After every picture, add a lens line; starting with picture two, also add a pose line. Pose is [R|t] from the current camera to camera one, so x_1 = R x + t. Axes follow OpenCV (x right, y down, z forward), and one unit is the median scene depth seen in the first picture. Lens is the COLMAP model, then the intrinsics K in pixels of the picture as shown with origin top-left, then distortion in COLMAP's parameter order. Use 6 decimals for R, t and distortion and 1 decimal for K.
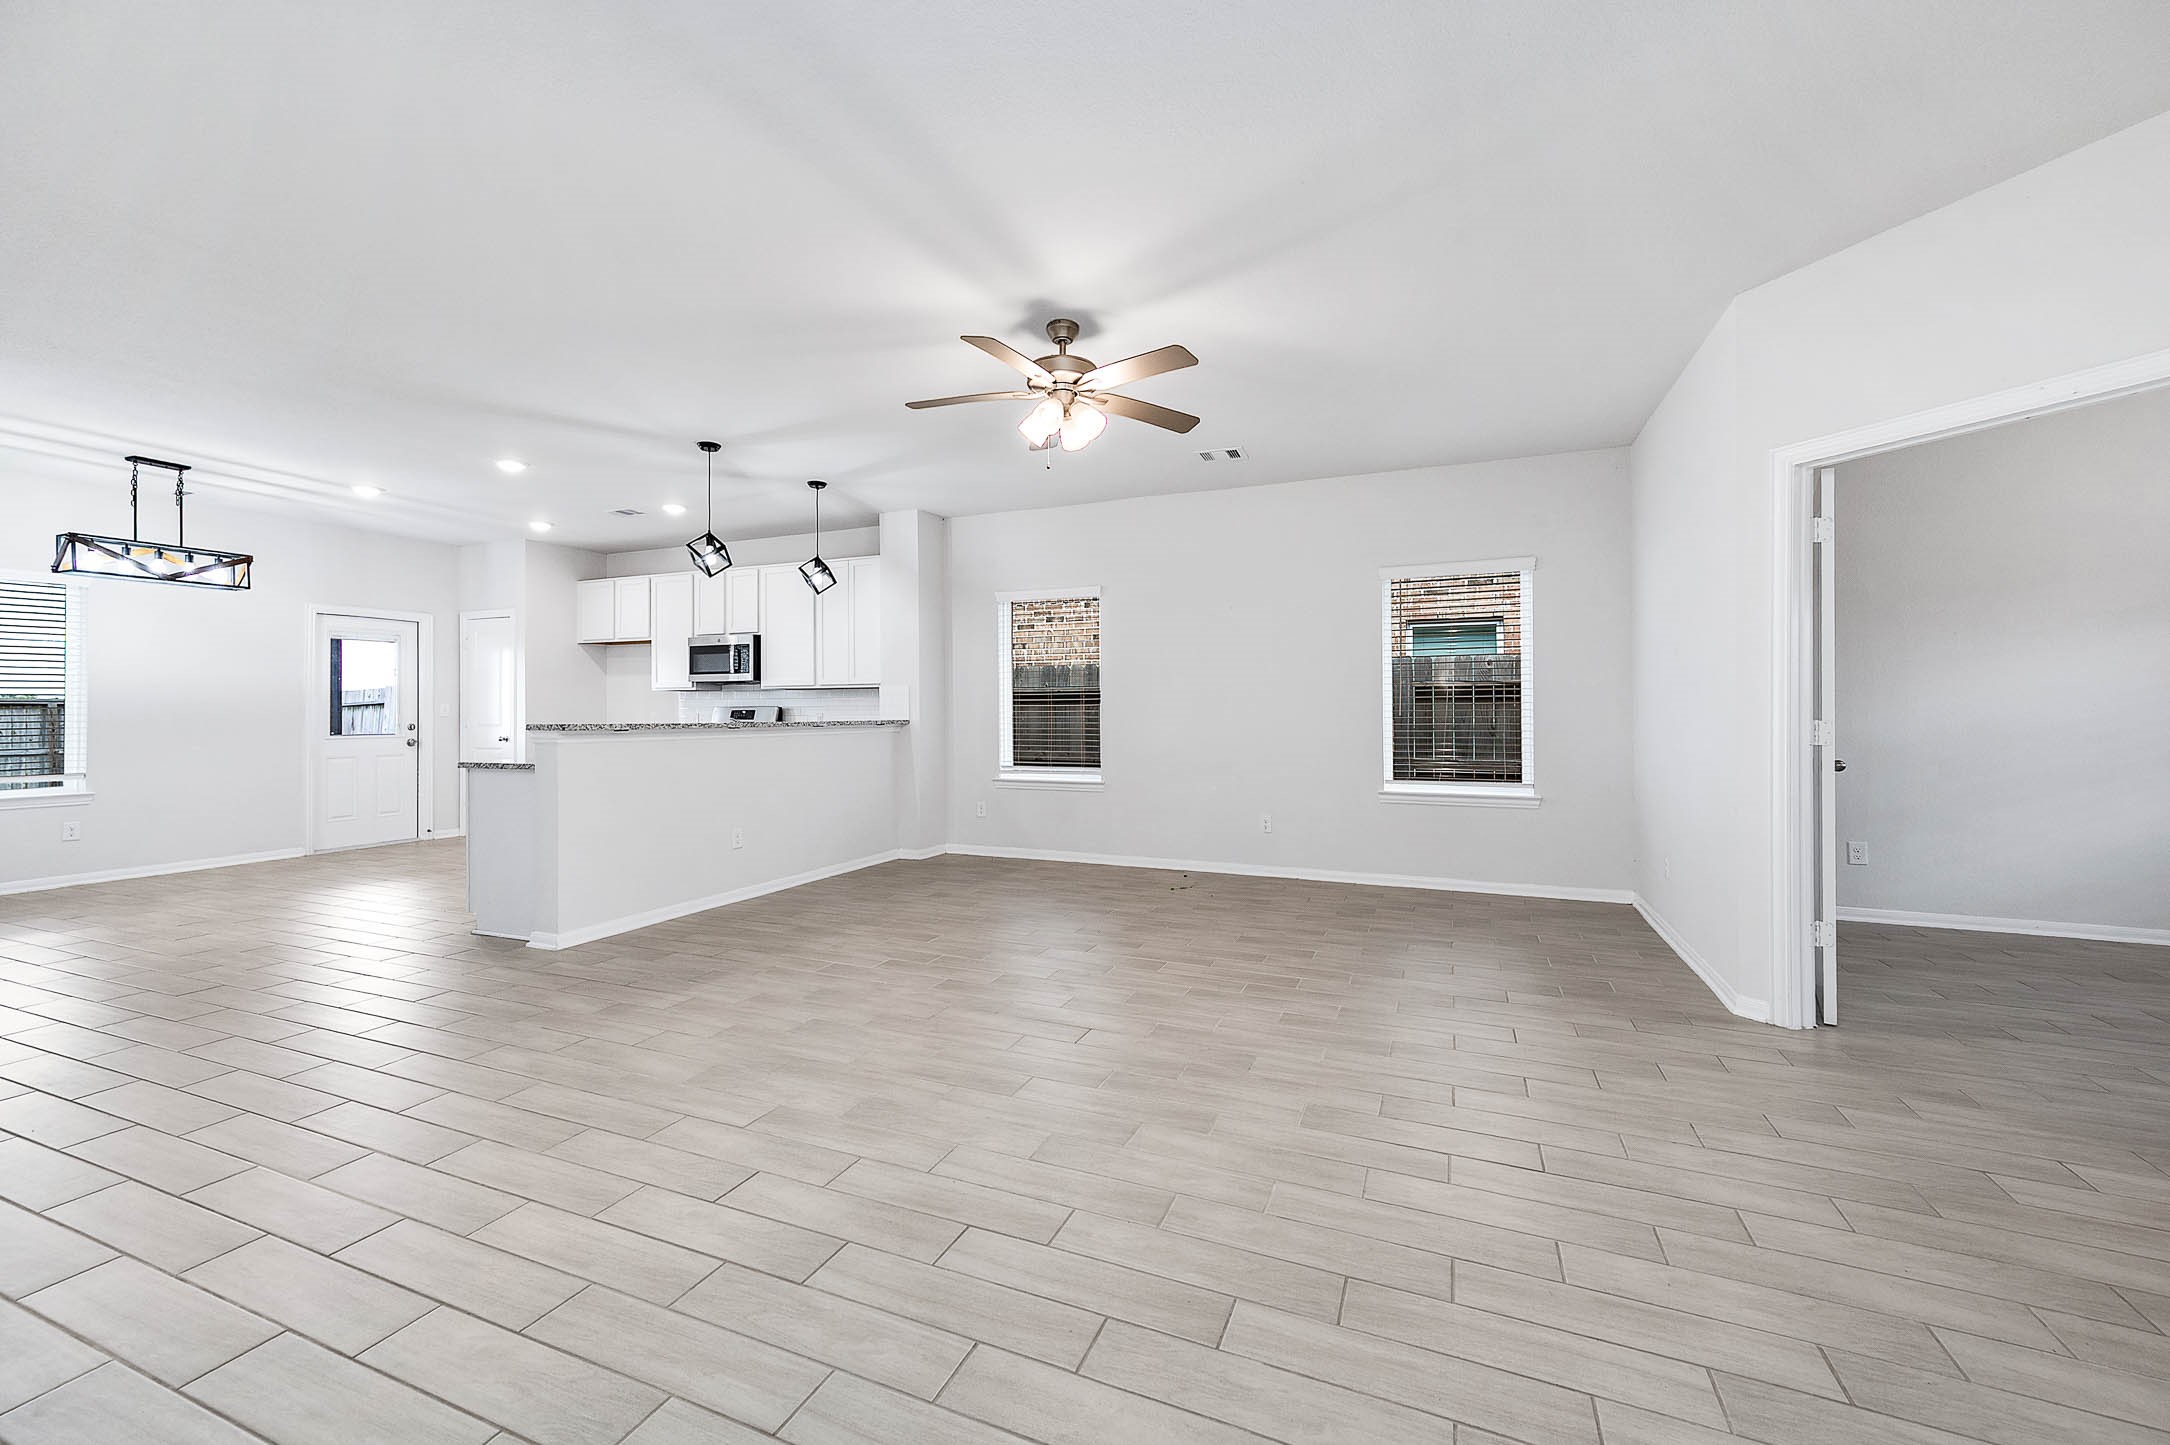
lens RADIAL K [[851.1, 0, 1095.0], [0, 851.1, 710.1], [0, 0, 1]] dist [0.007807, -0.000345]
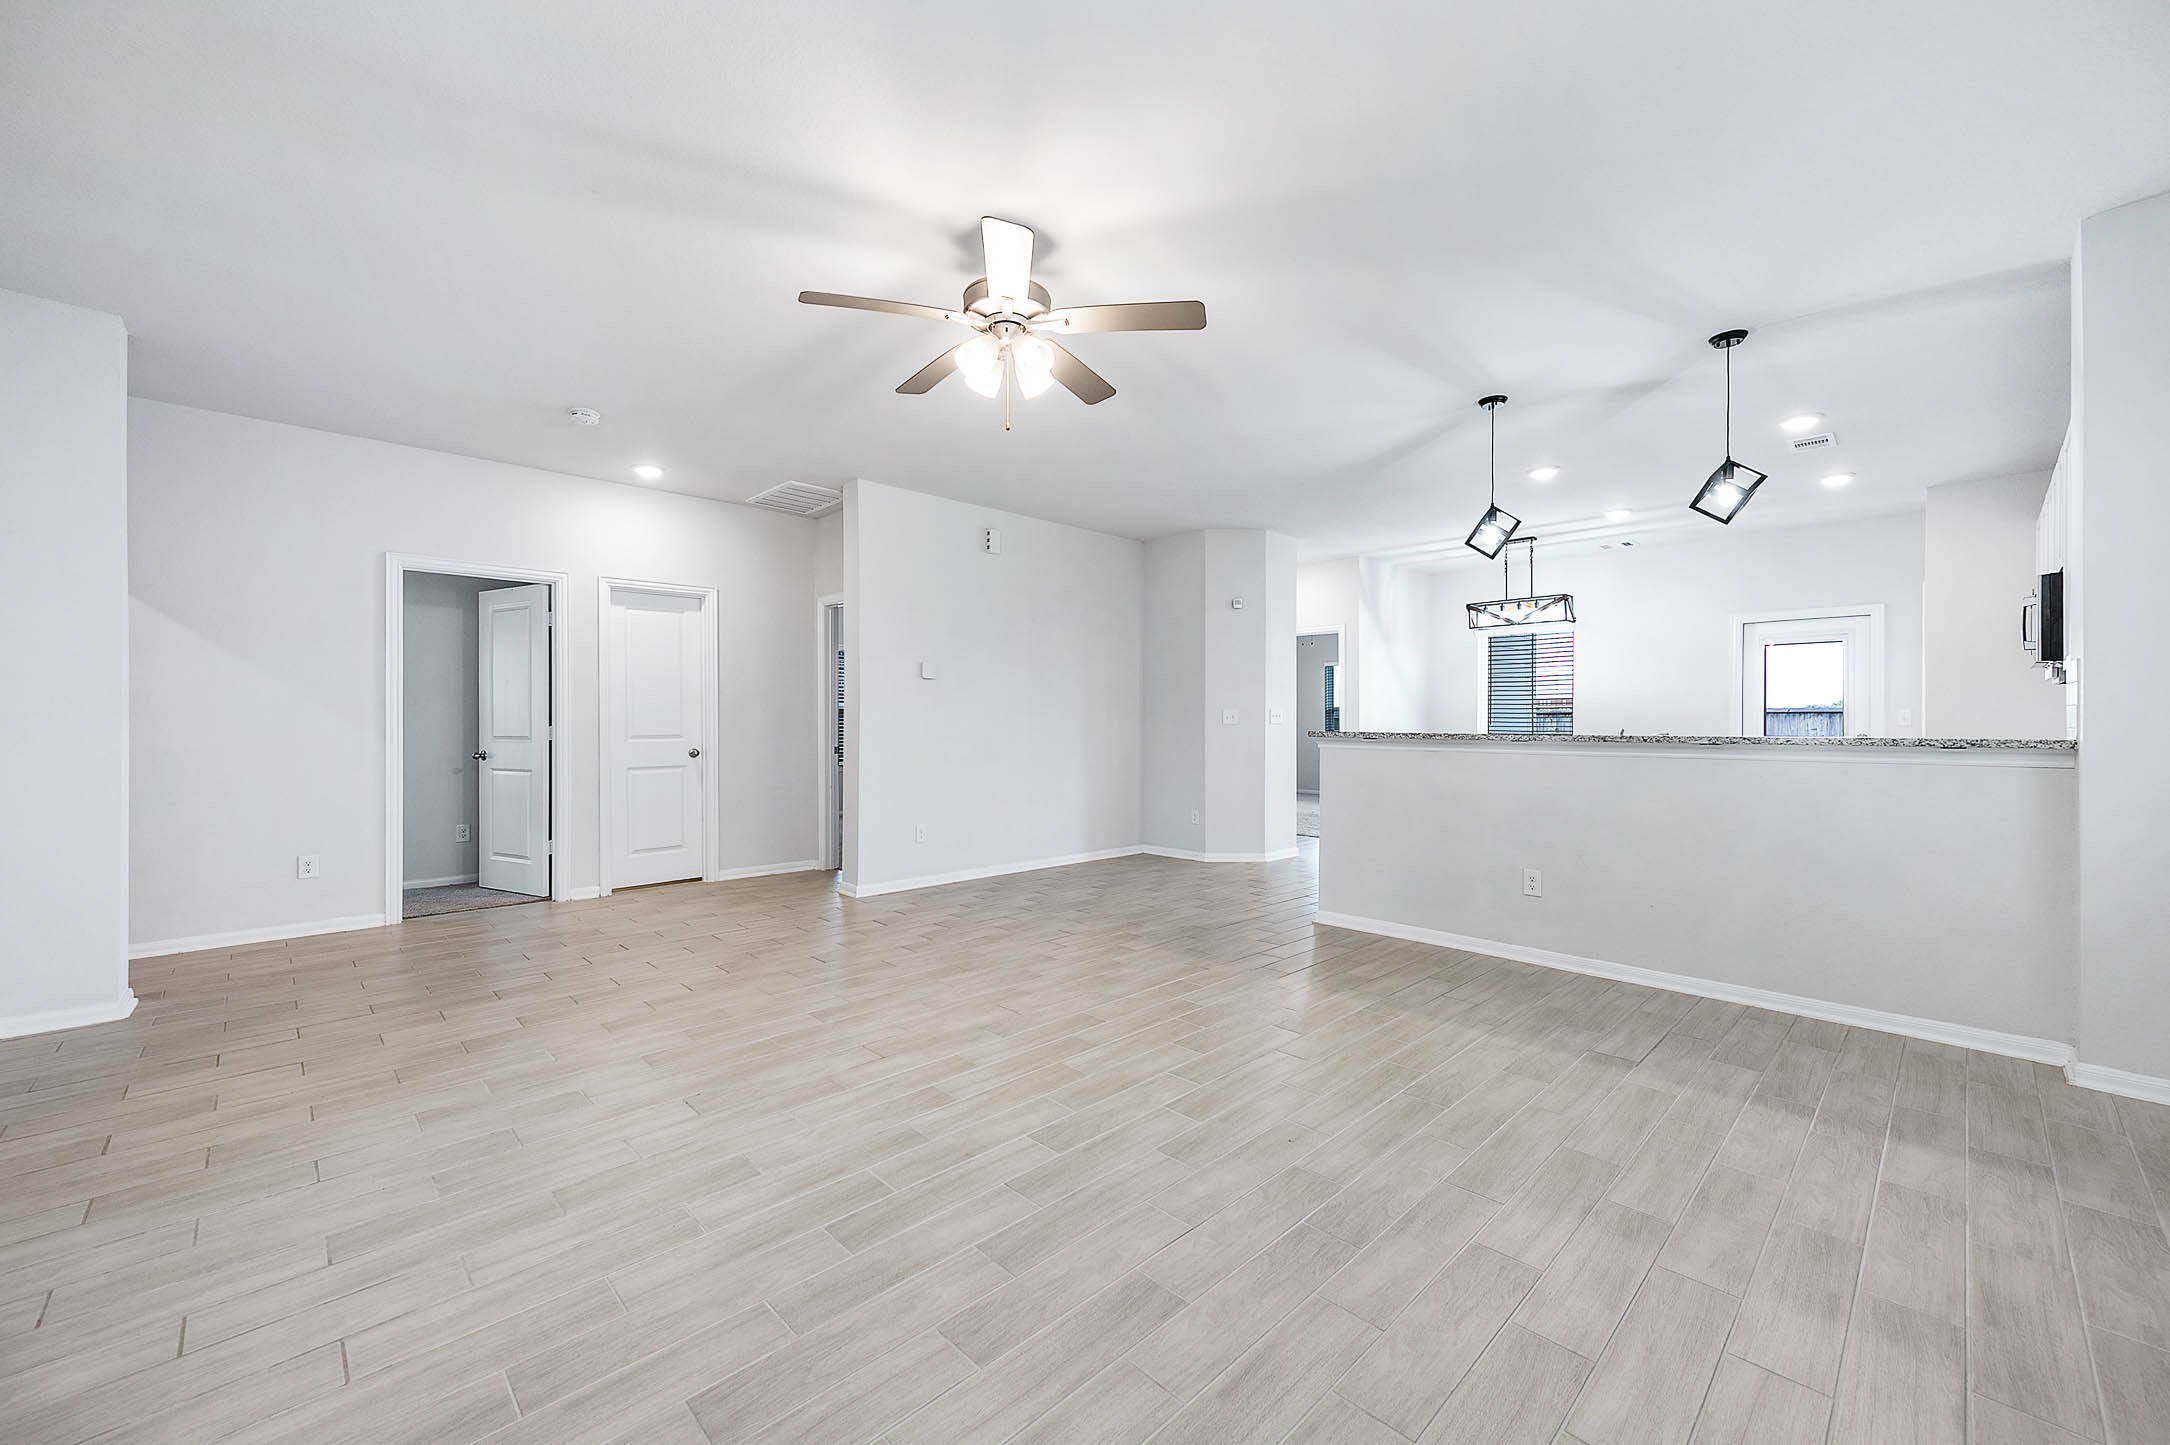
lens RADIAL K [[851.1, 0, 1093.0], [0, 851.1, 711.9], [0, 0, 1]] dist [0.007807, -0.000345]
pose [[-0.396941, -0.009099, -0.917799, 0.594298], [0.007031, 0.999891, -0.012954, 0.003190], [0.917817, -0.011595, -0.396834, 1.220802]]
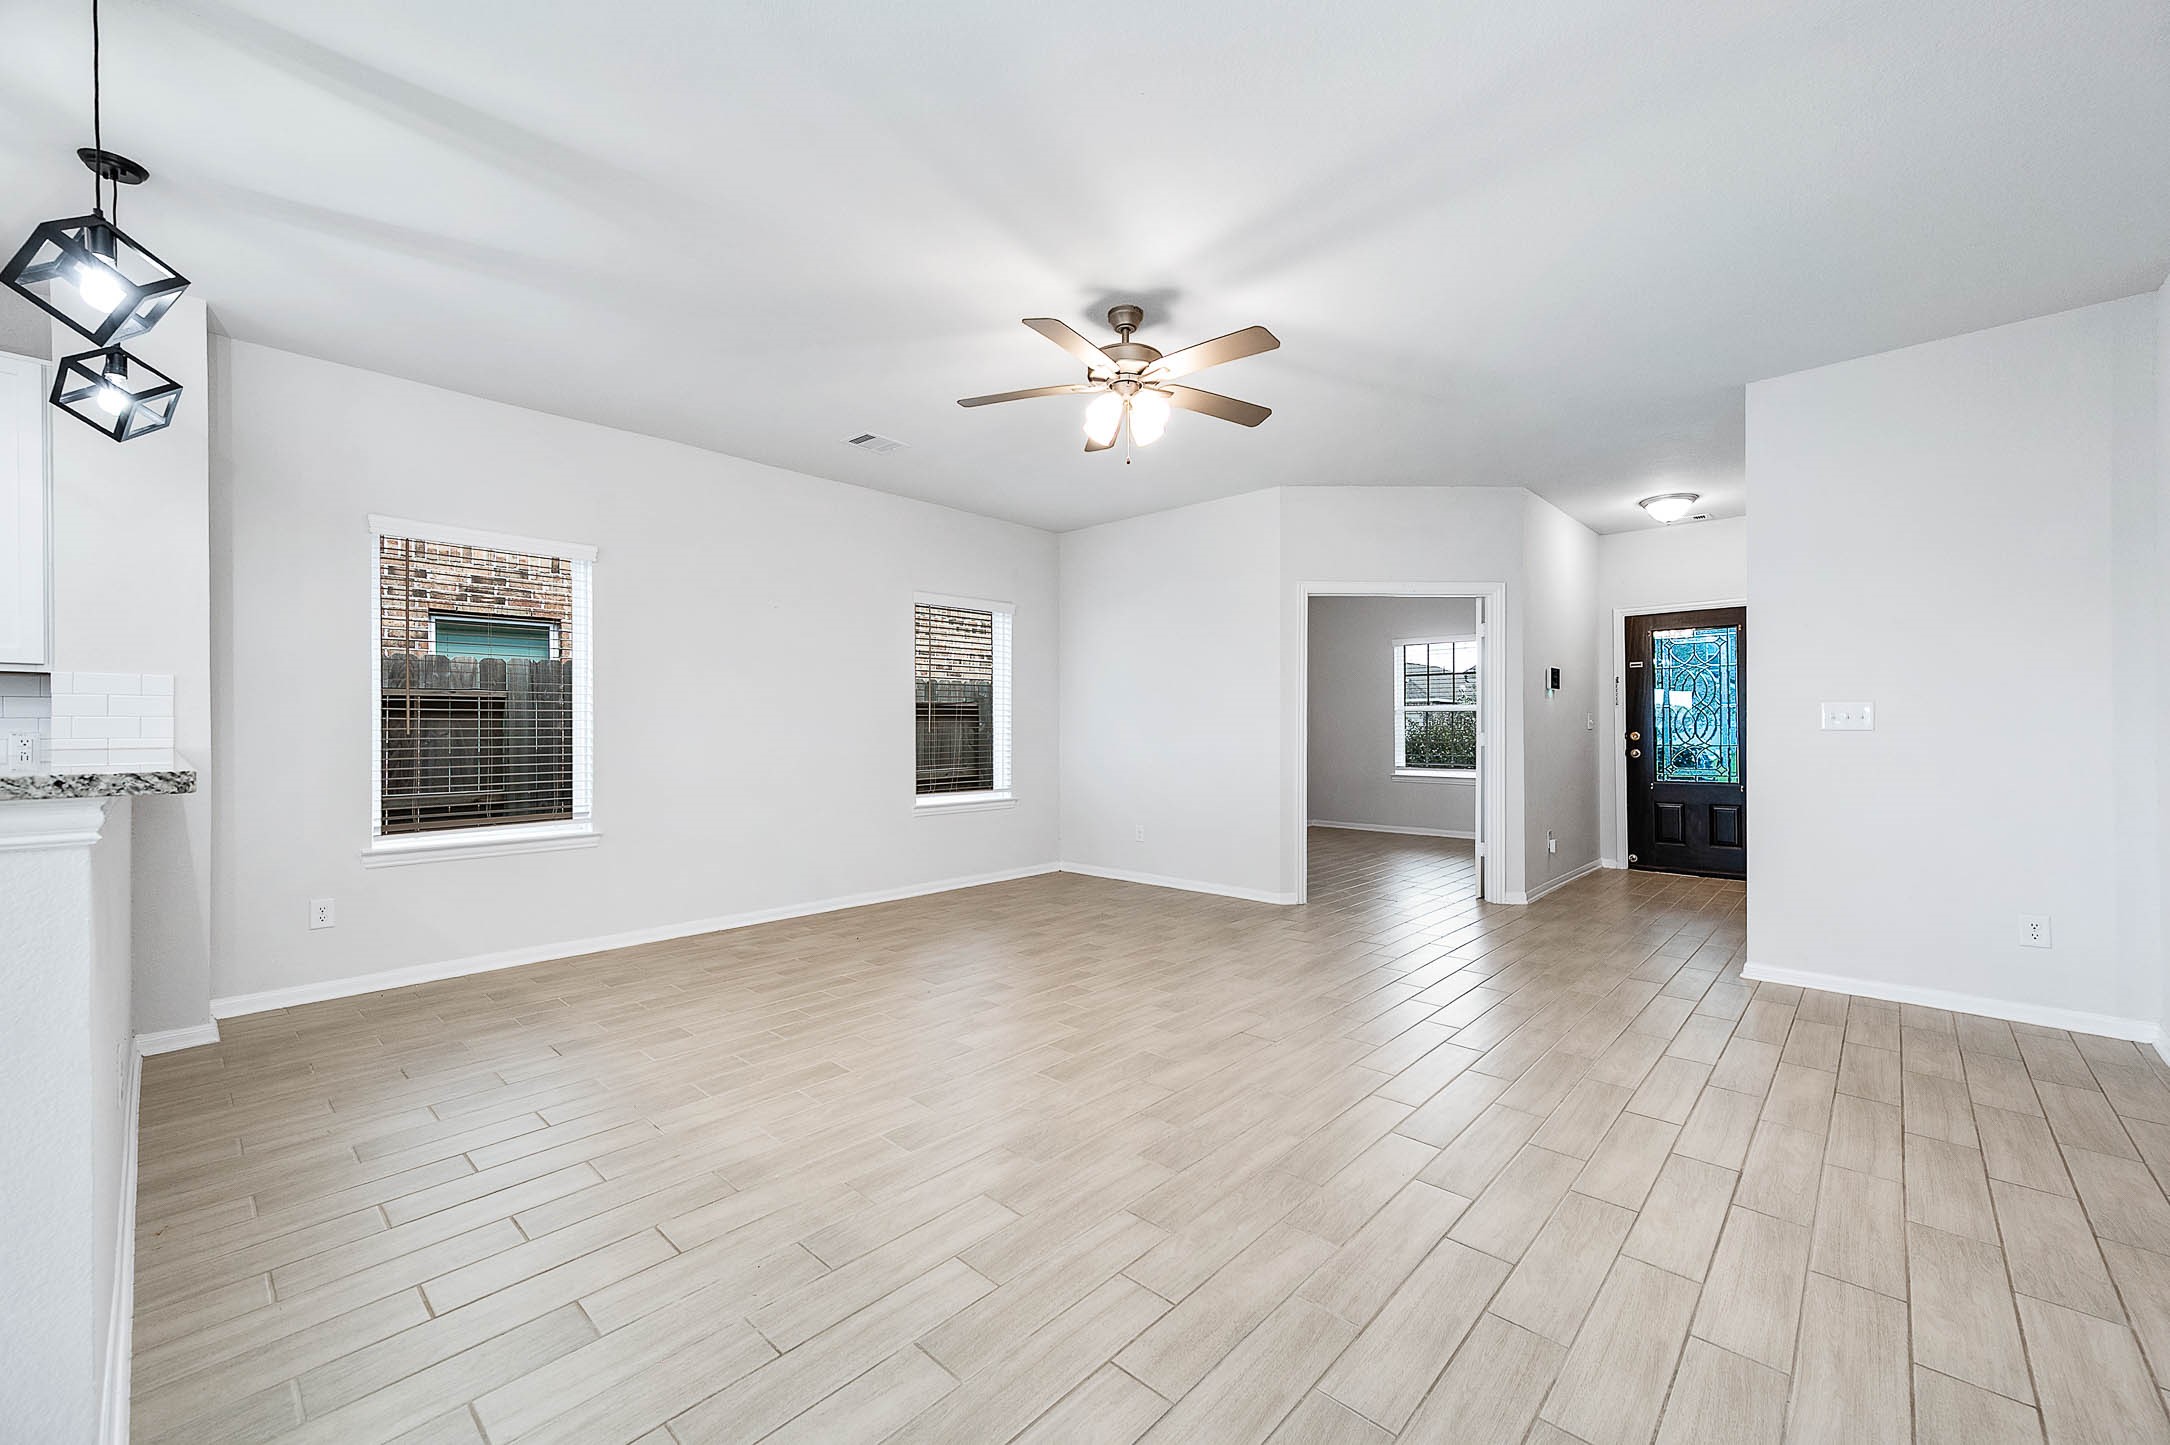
lens RADIAL K [[851.1, 0, 1089.3], [0, 851.1, 722.9], [0, 0, 1]] dist [0.007807, -0.000345]
pose [[0.353371, 0.004840, 0.935471, -0.805948], [-0.003048, 0.999987, -0.004022, -0.001071], [-0.935478, -0.001430, 0.353382, 0.617271]]
